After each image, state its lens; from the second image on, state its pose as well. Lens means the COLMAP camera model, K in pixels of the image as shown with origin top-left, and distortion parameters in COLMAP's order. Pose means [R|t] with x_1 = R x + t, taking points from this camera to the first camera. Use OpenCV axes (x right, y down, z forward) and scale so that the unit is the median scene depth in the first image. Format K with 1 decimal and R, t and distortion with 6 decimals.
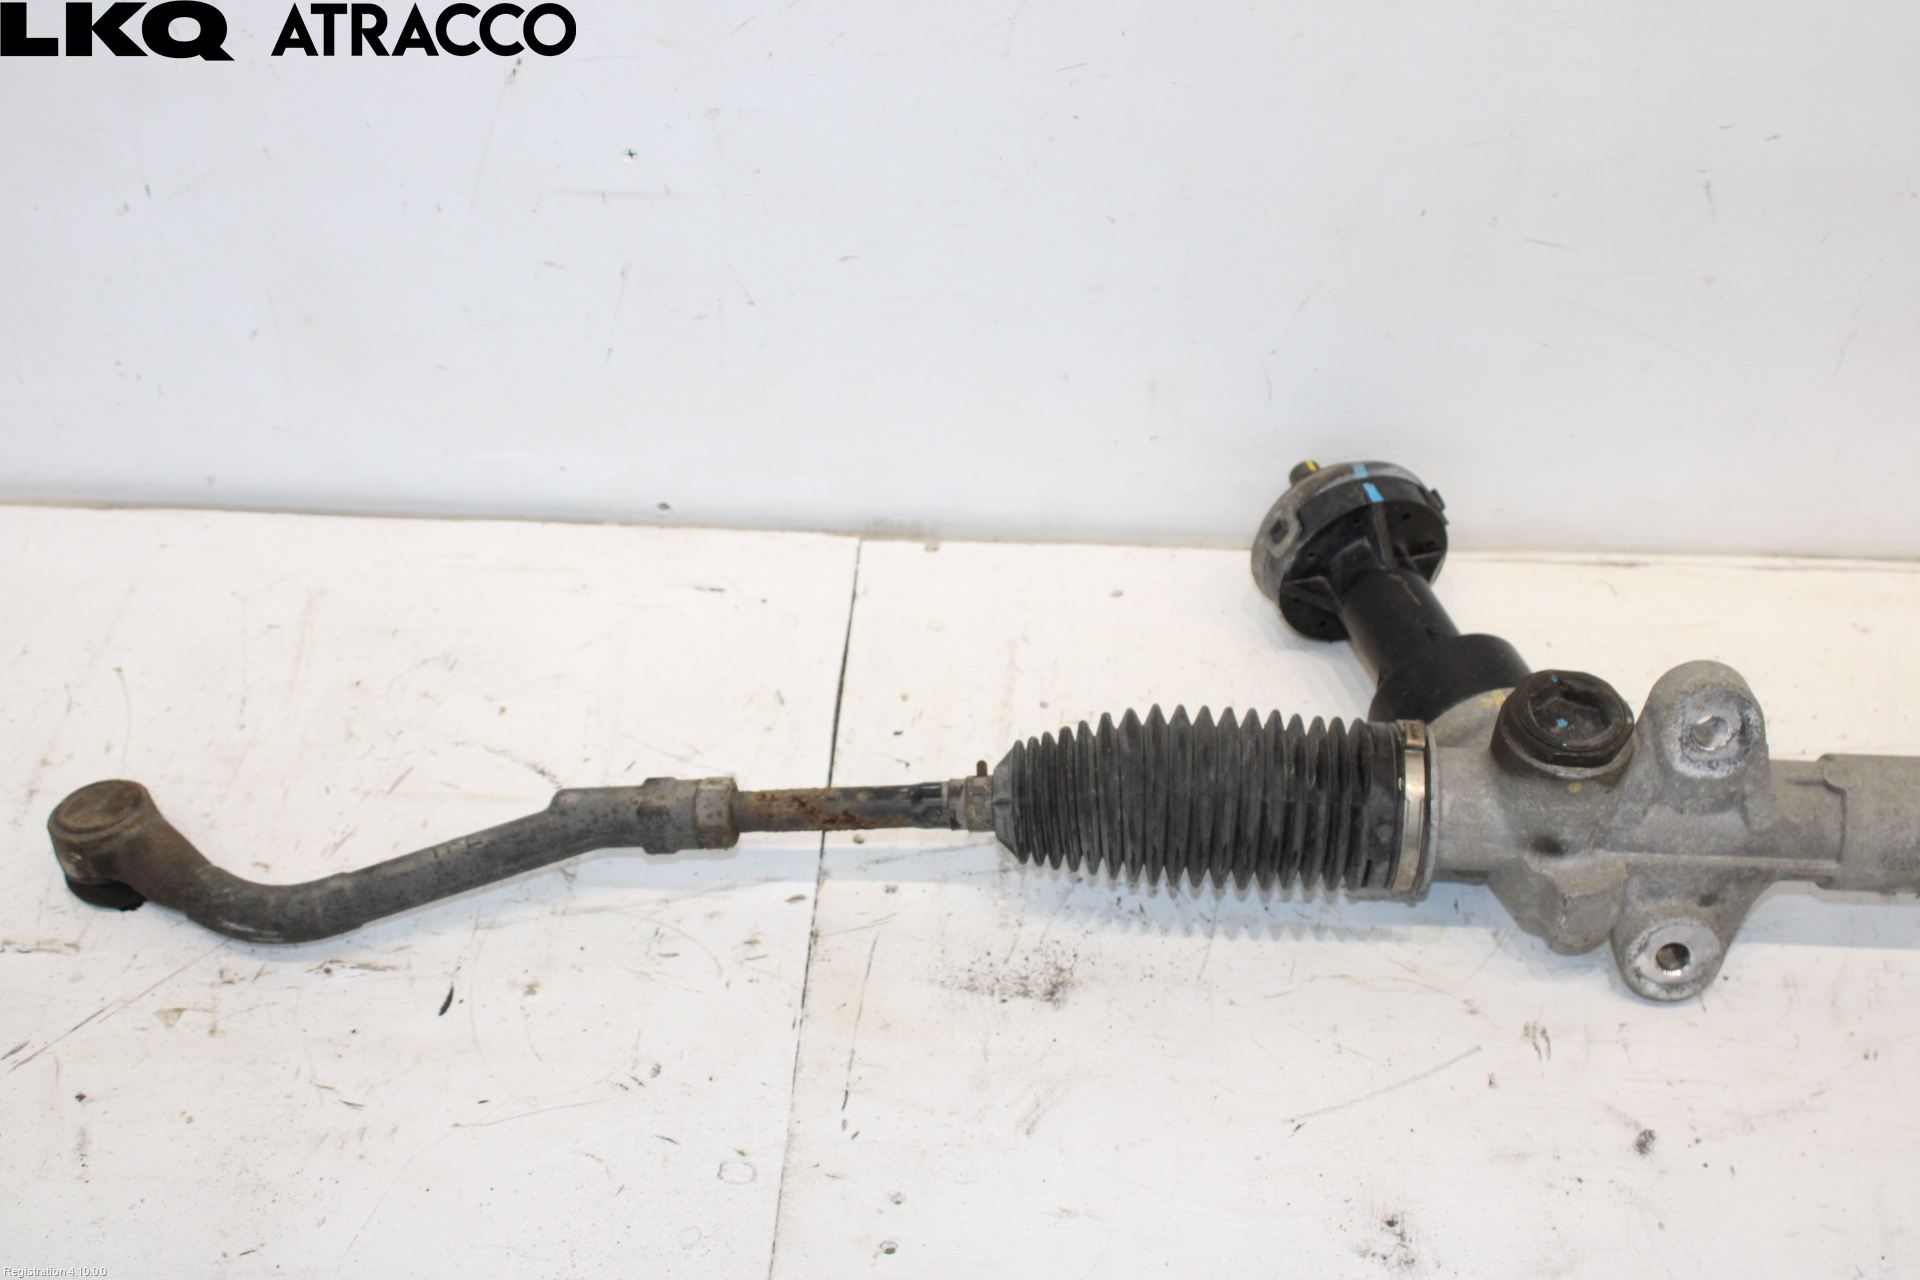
lens RADIAL K [[2528.4, 0, 960.0], [0, 2528.4, 640.0], [0, 0, 1]] dist [-0.033111, 0.014356]
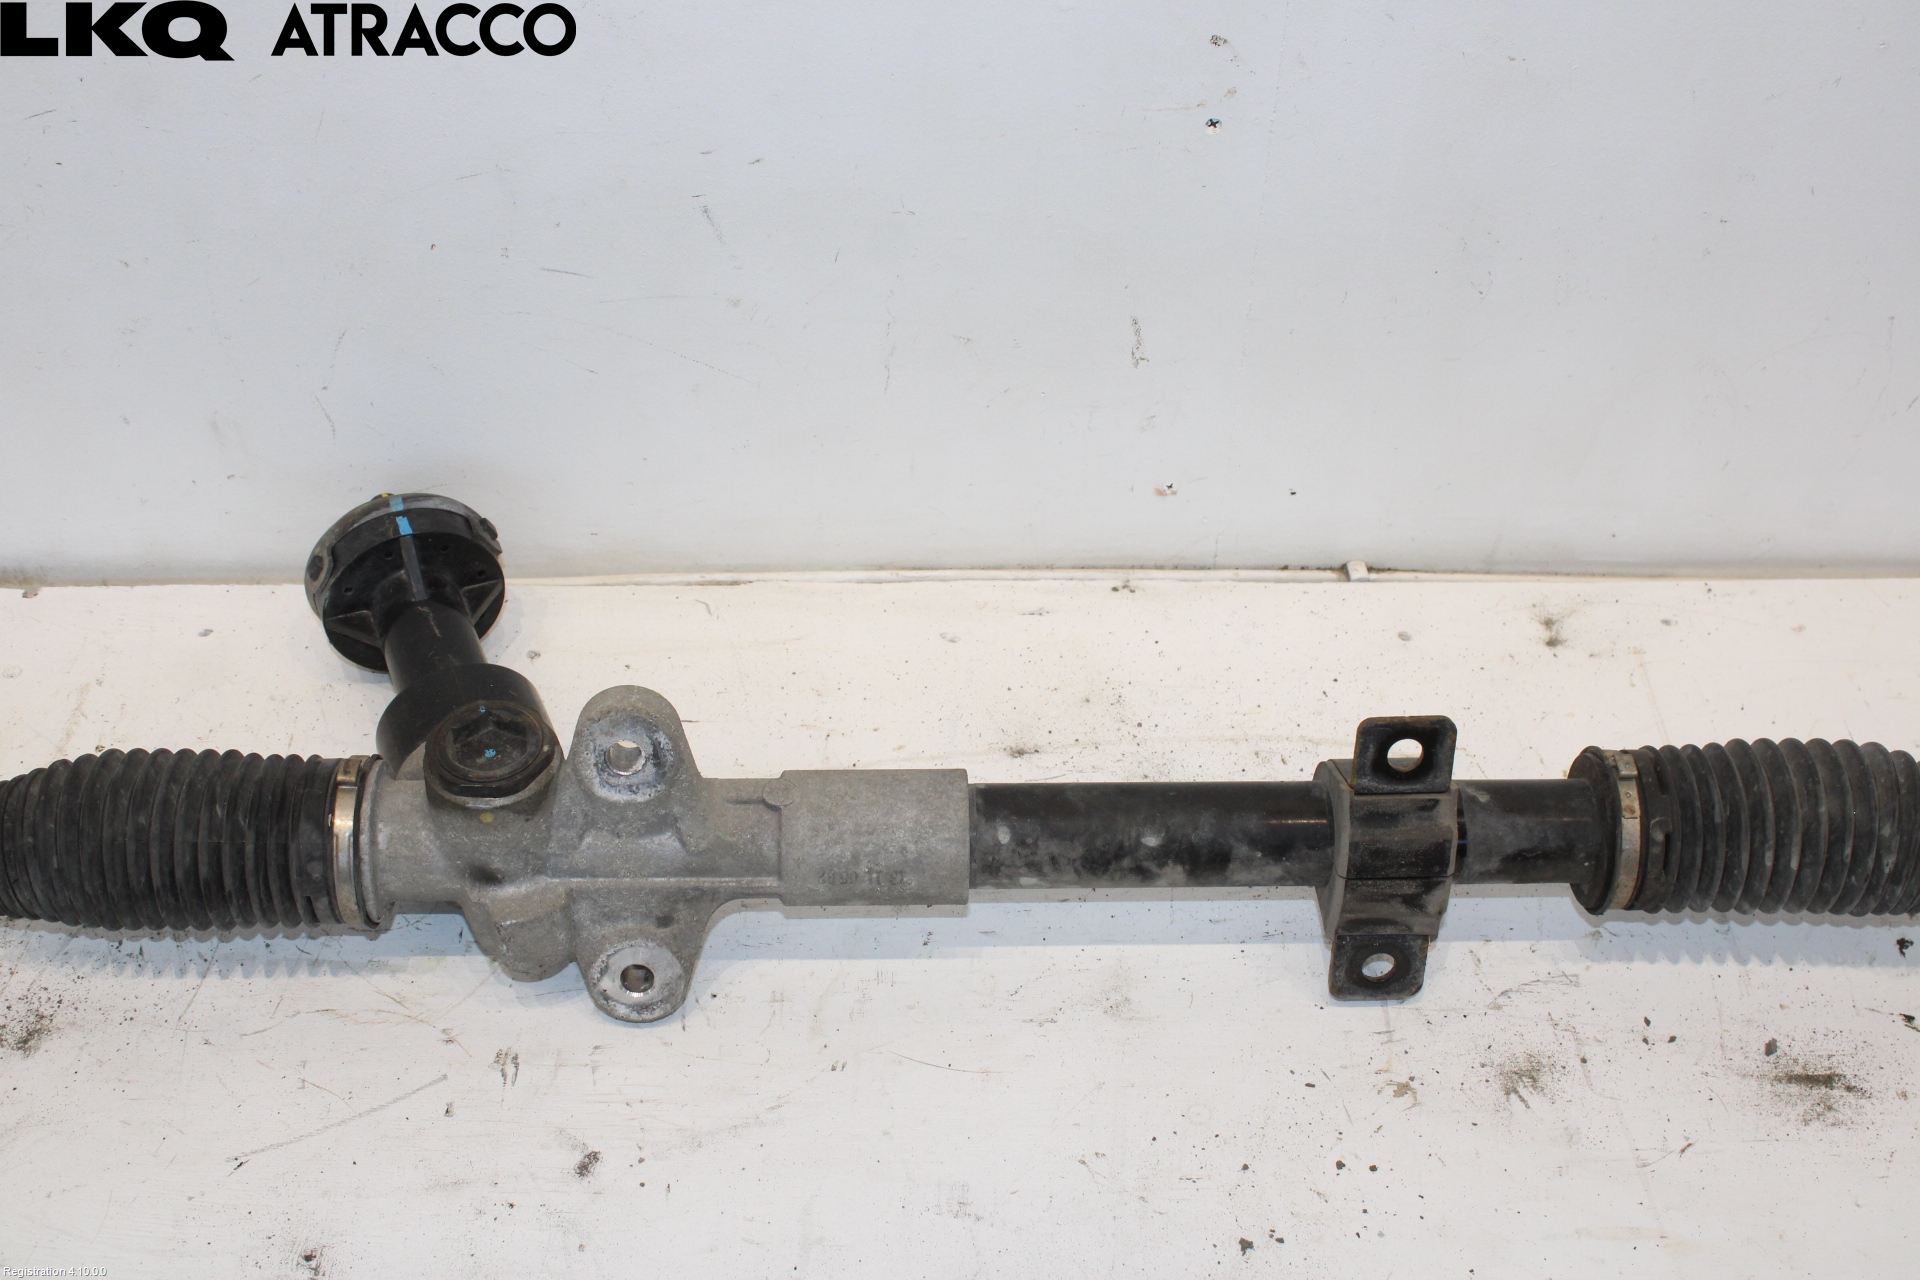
lens RADIAL K [[2528.4, 0, 960.0], [0, 2528.4, 640.0], [0, 0, 1]] dist [-0.033111, 0.014356]
pose [[0.997528, -0.039058, 0.058412, 0.358664], [0.039018, 0.999237, 0.001825, -0.006613], [-0.058439, 0.000458, 0.998291, -0.018413]]
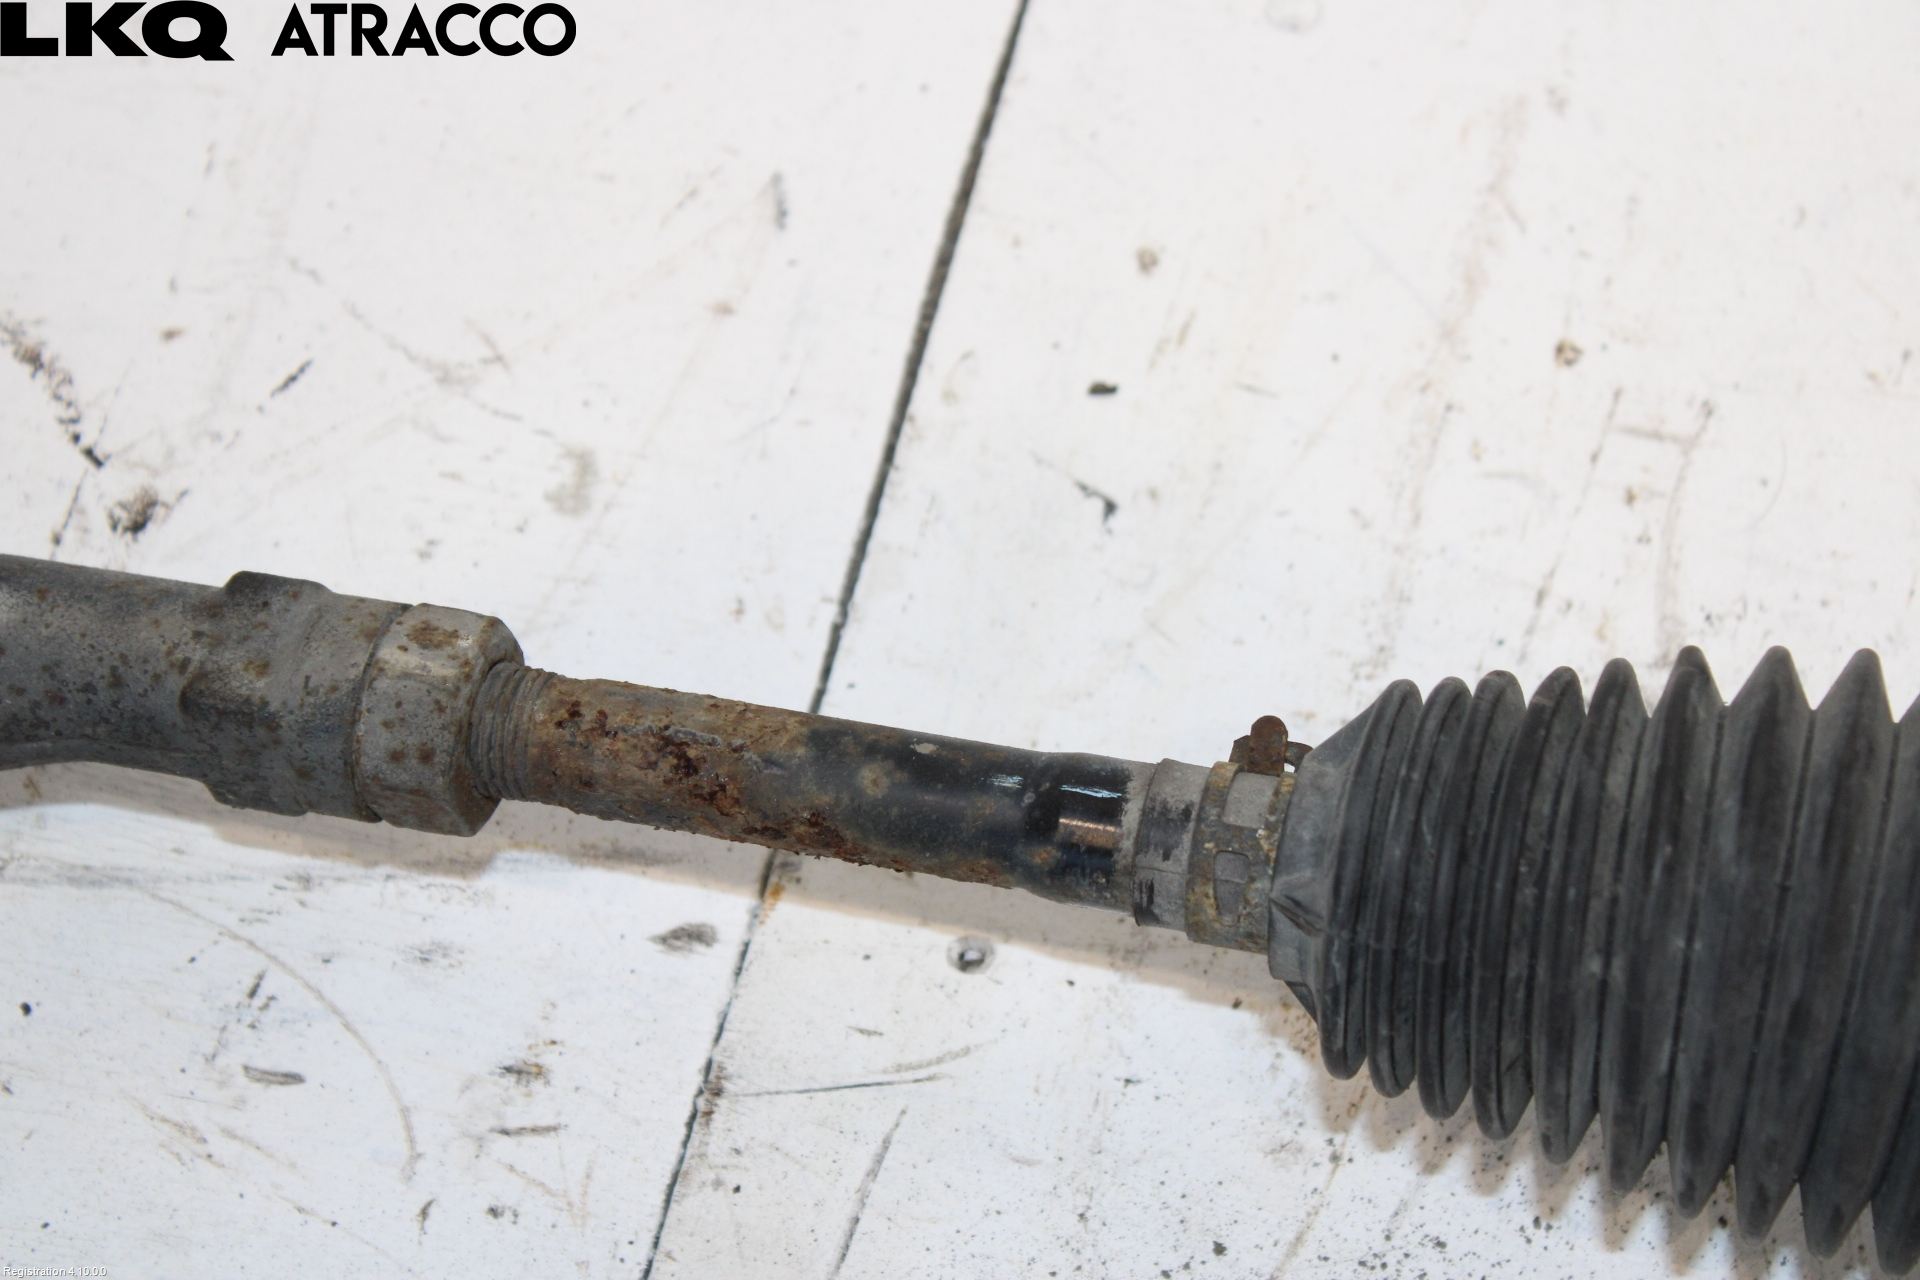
lens RADIAL K [[4659.2, 0, 960.0], [0, 4659.2, 640.0], [0, 0, 1]] dist [0.098167, 0.370075]
pose [[0.980243, 0.161036, -0.114851, 0.035761], [-0.112571, 0.931643, 0.345498, -0.156142], [0.162638, -0.325743, 0.931365, 0.474687]]
